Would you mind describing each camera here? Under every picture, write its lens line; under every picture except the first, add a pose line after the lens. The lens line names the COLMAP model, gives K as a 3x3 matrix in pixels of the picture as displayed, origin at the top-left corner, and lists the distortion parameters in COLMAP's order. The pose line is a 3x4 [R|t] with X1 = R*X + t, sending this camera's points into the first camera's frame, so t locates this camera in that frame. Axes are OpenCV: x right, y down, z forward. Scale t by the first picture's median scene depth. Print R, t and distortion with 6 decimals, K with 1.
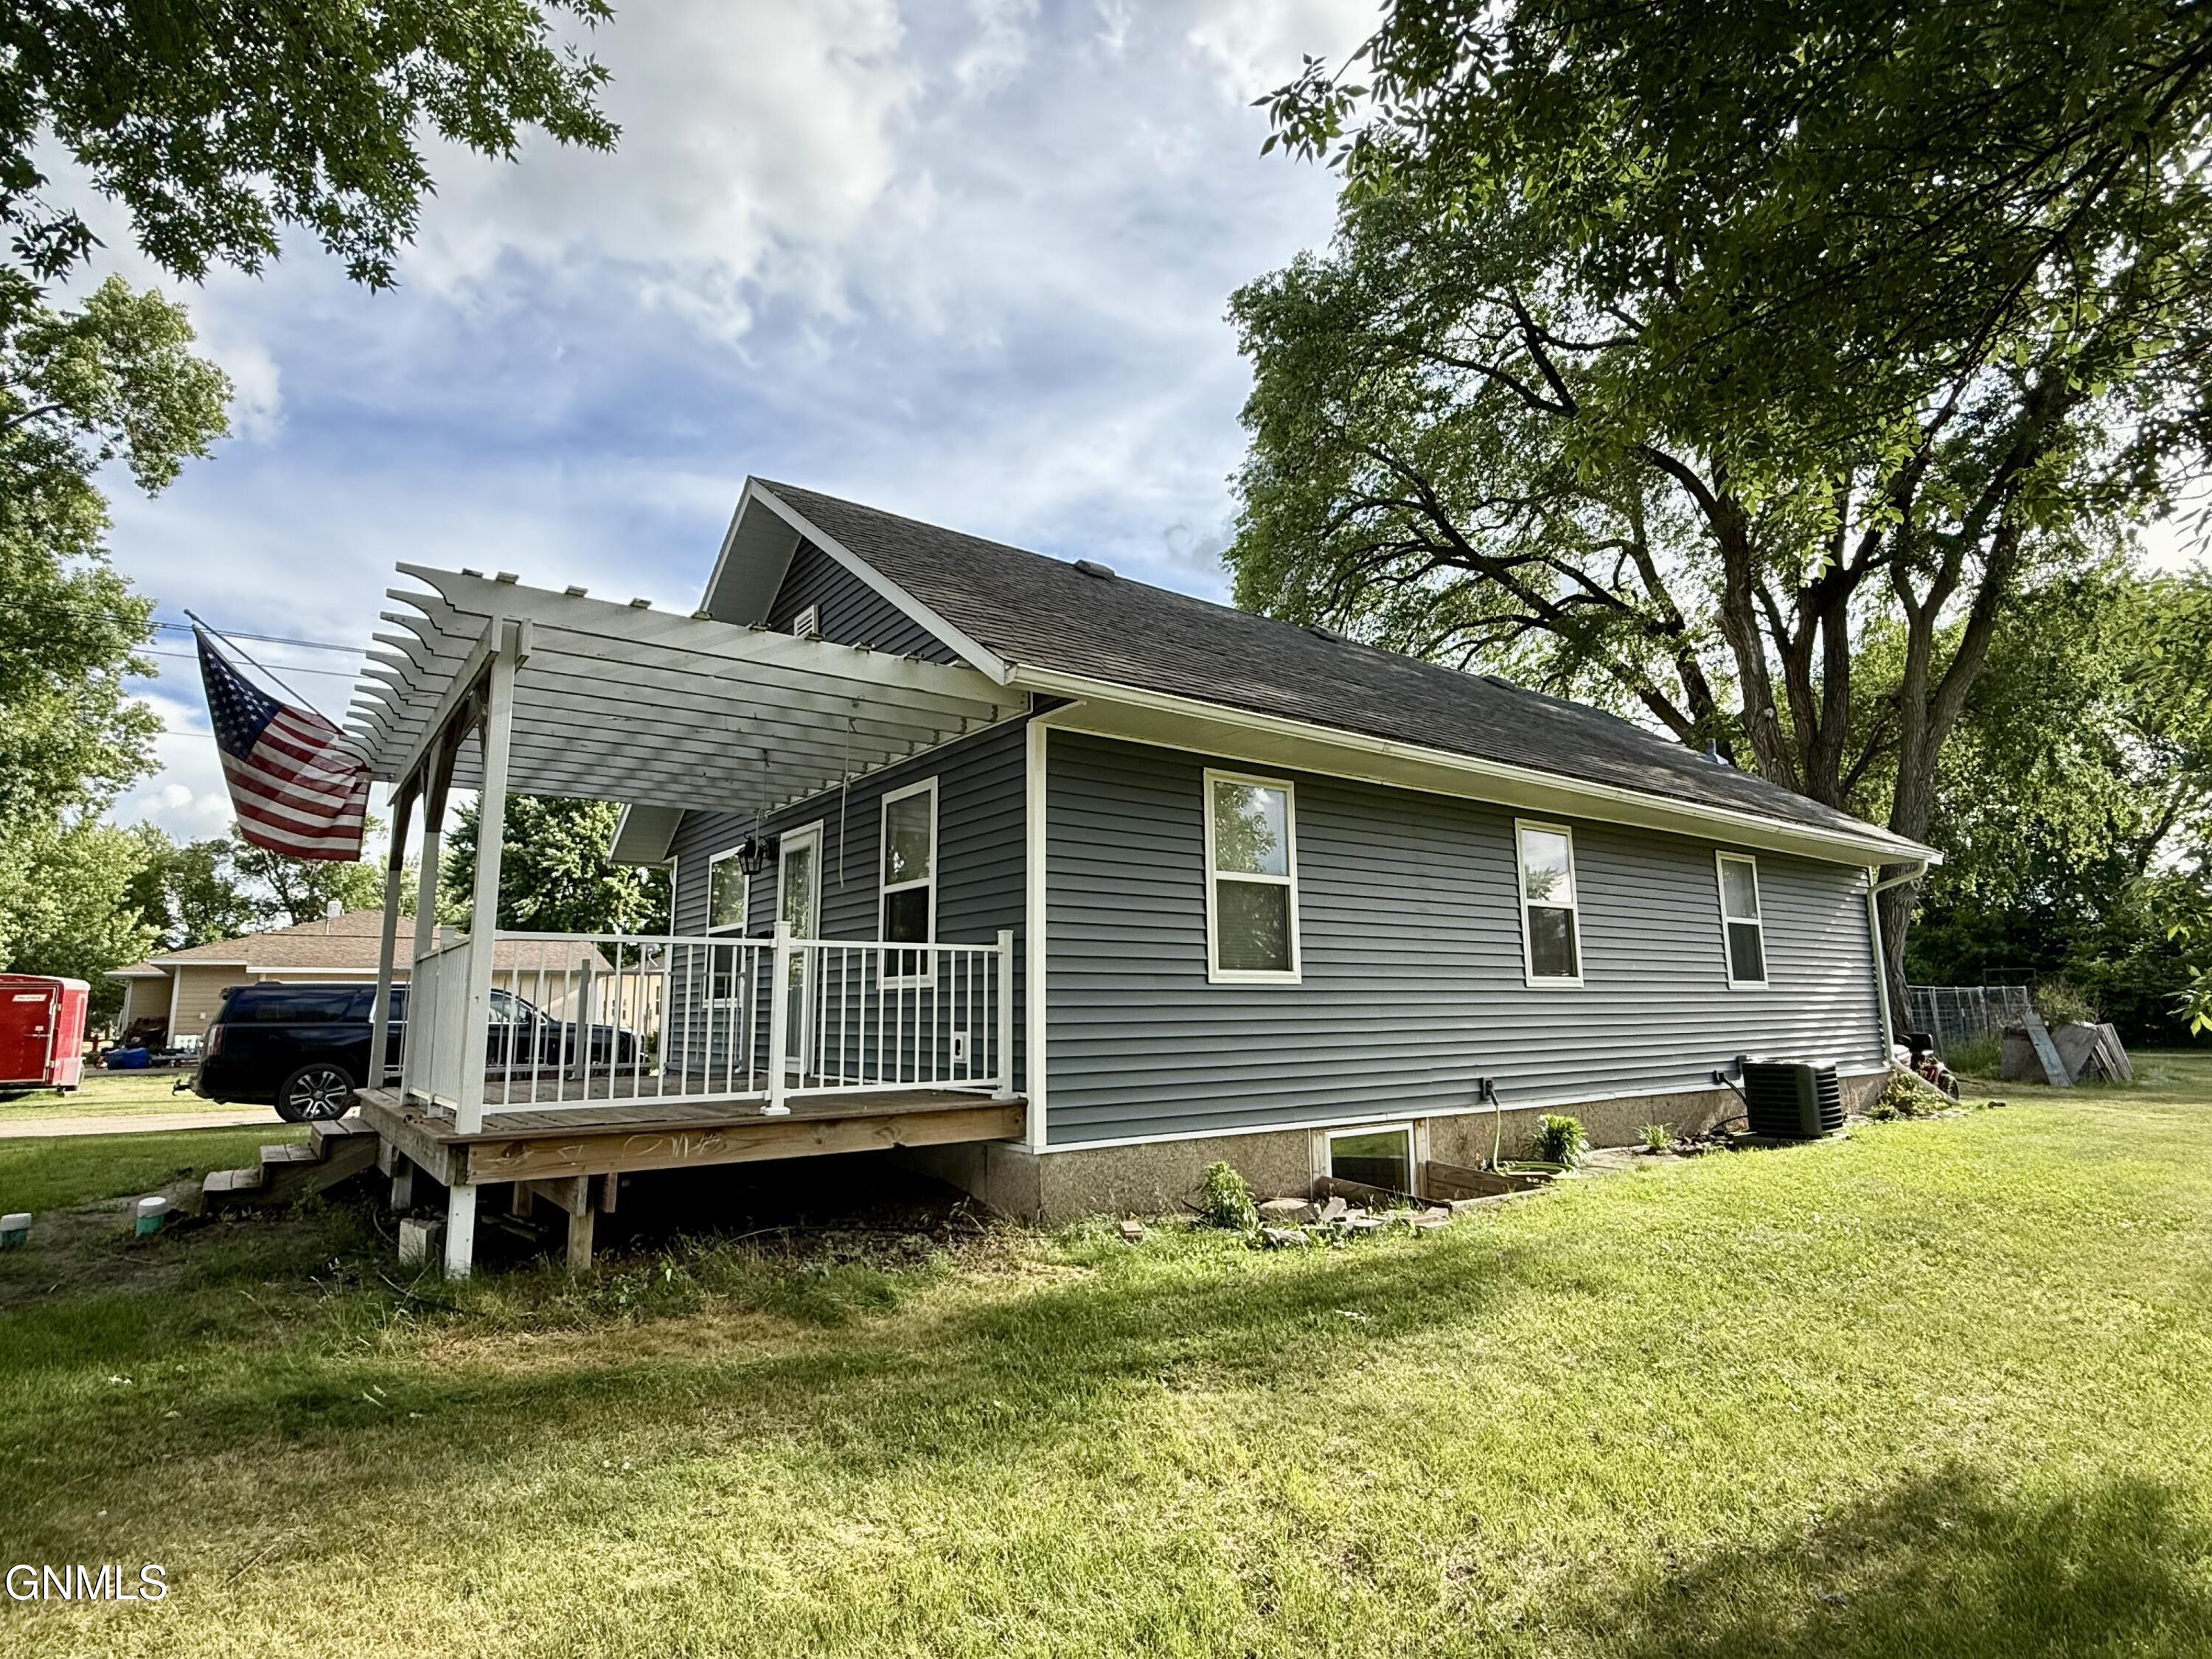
lens RADIAL K [[1136.7, 0, 1106.0], [0, 1136.7, 829.5], [0, 0, 1]] dist [0.000759, 0.000540]
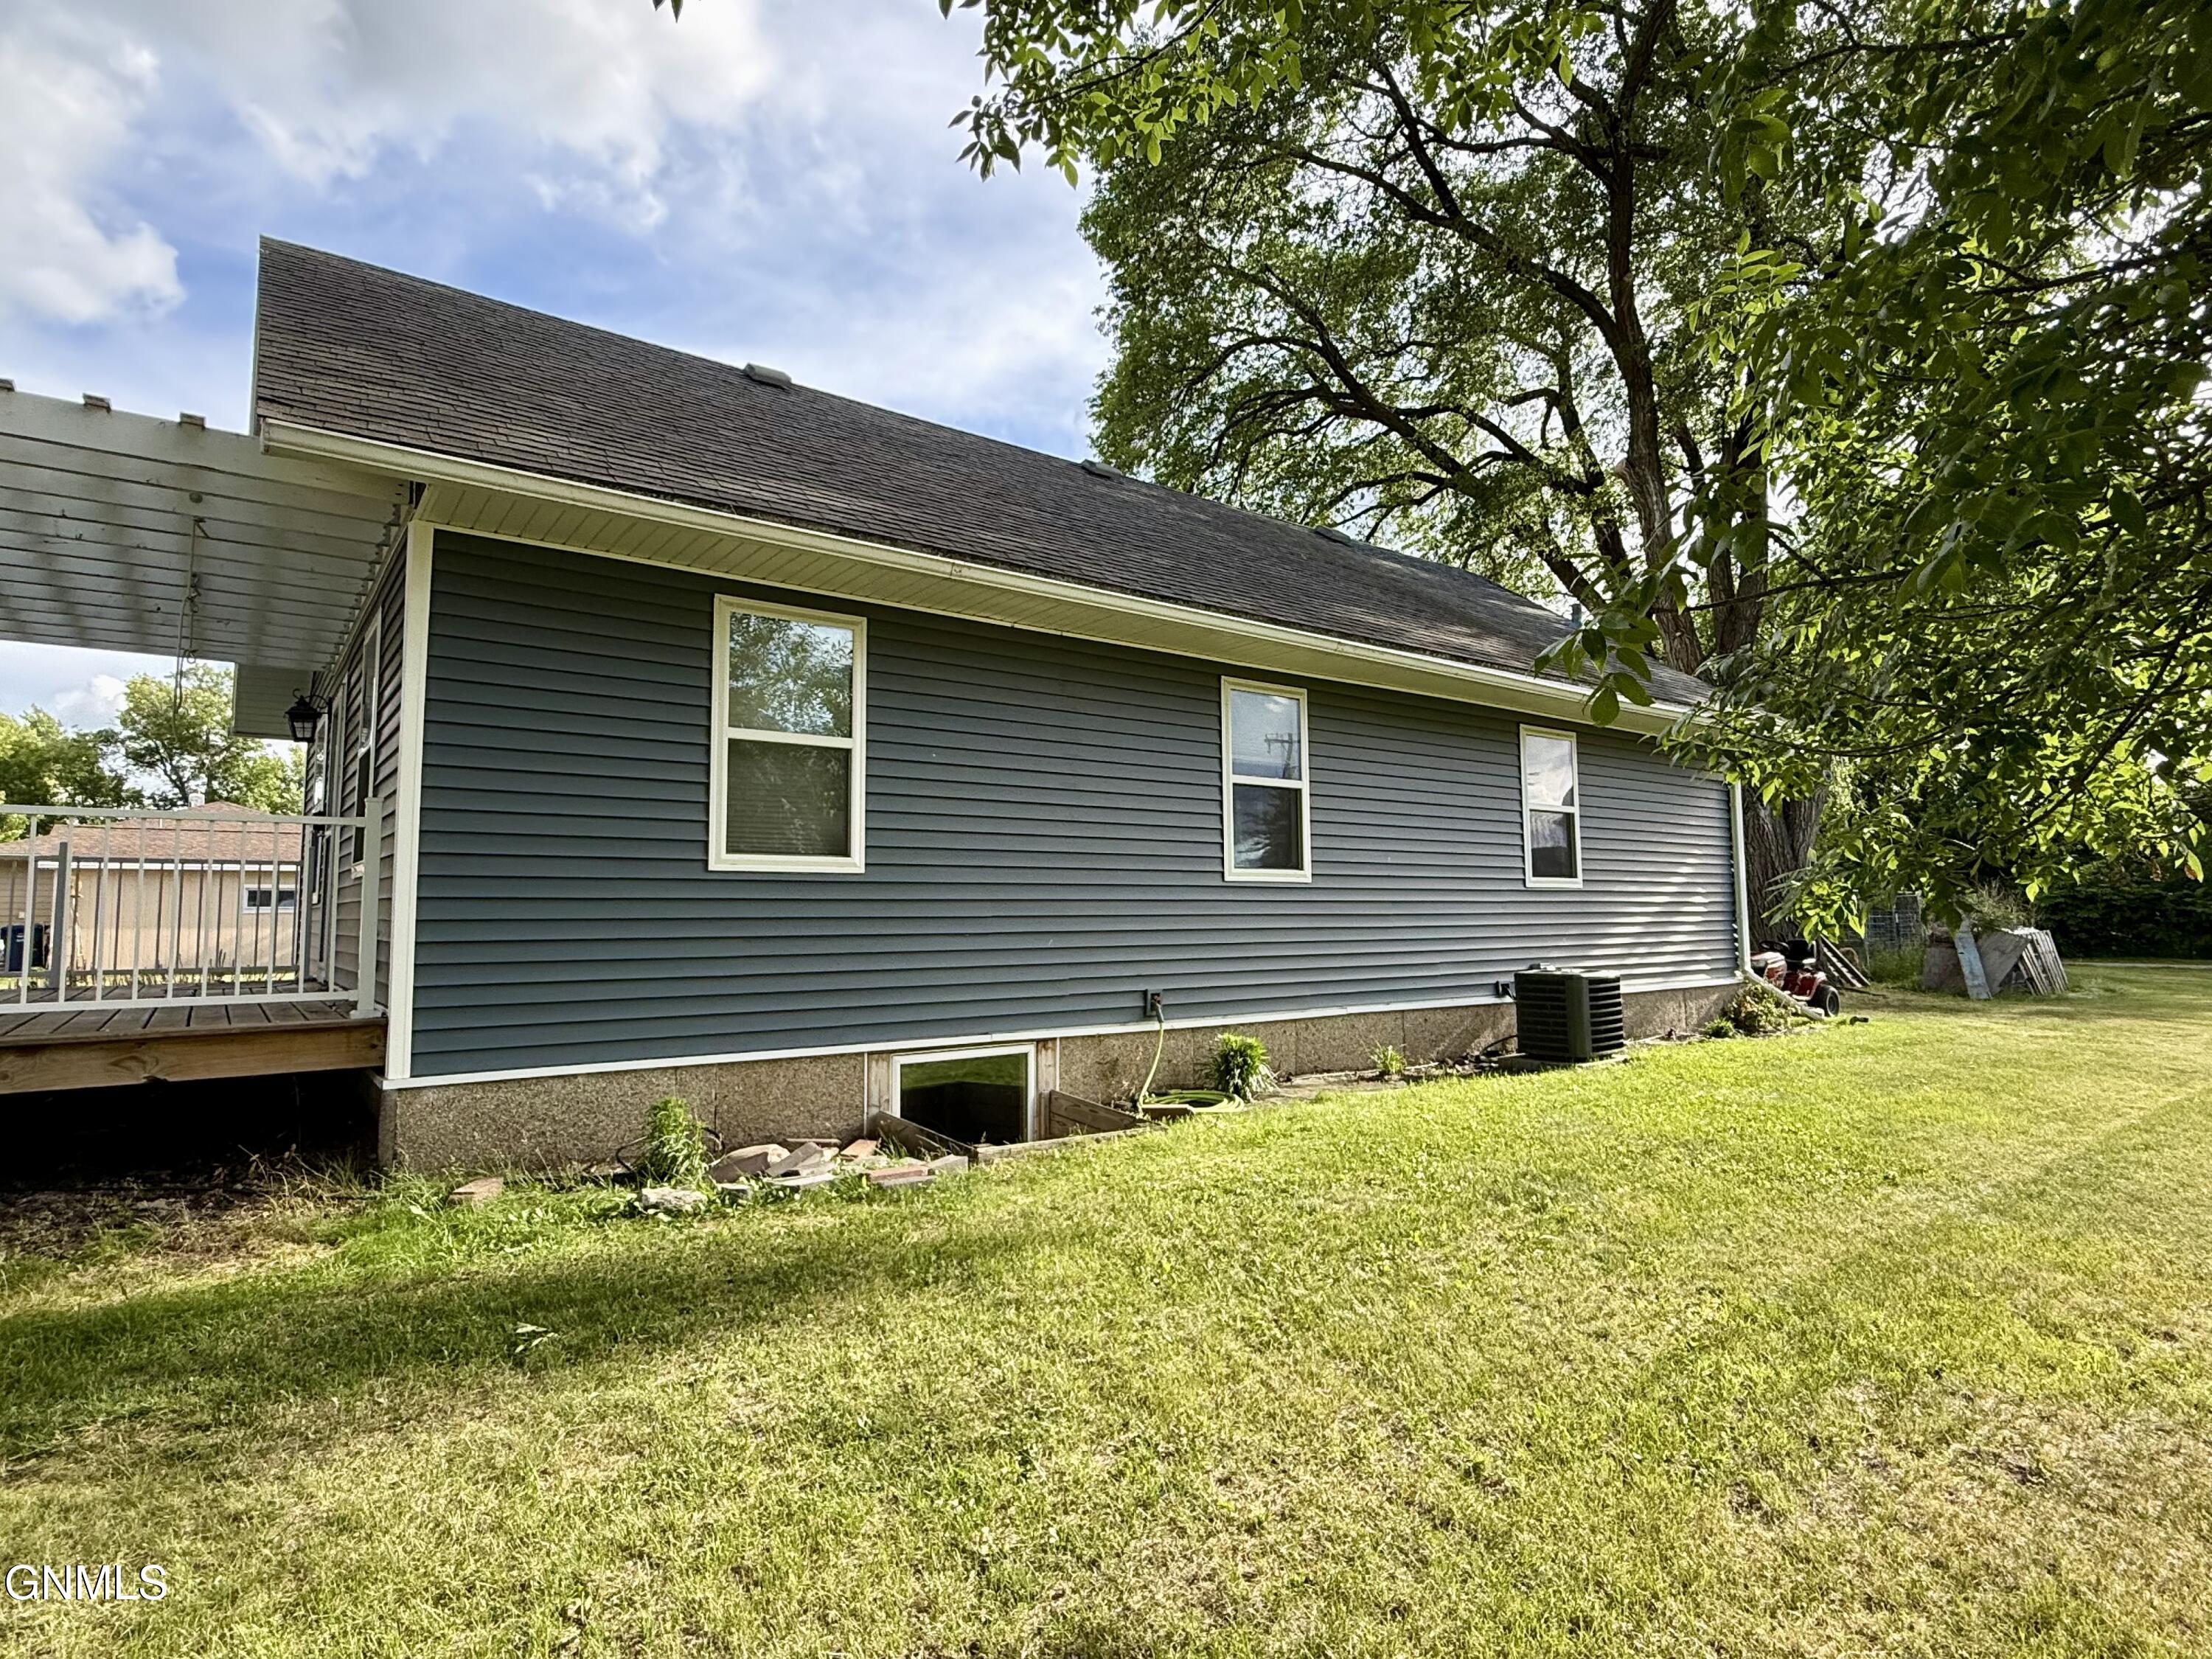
lens RADIAL K [[1162.0, 0, 1141.0], [0, 1162.0, 830.2], [0, 0, 1]] dist [0.000874, 0.000500]
pose [[0.999960, 0.004719, 0.007544, 0.229328], [-0.005339, 0.996417, 0.084408, 0.023012], [-0.007118, -0.084445, 0.996403, 0.122787]]
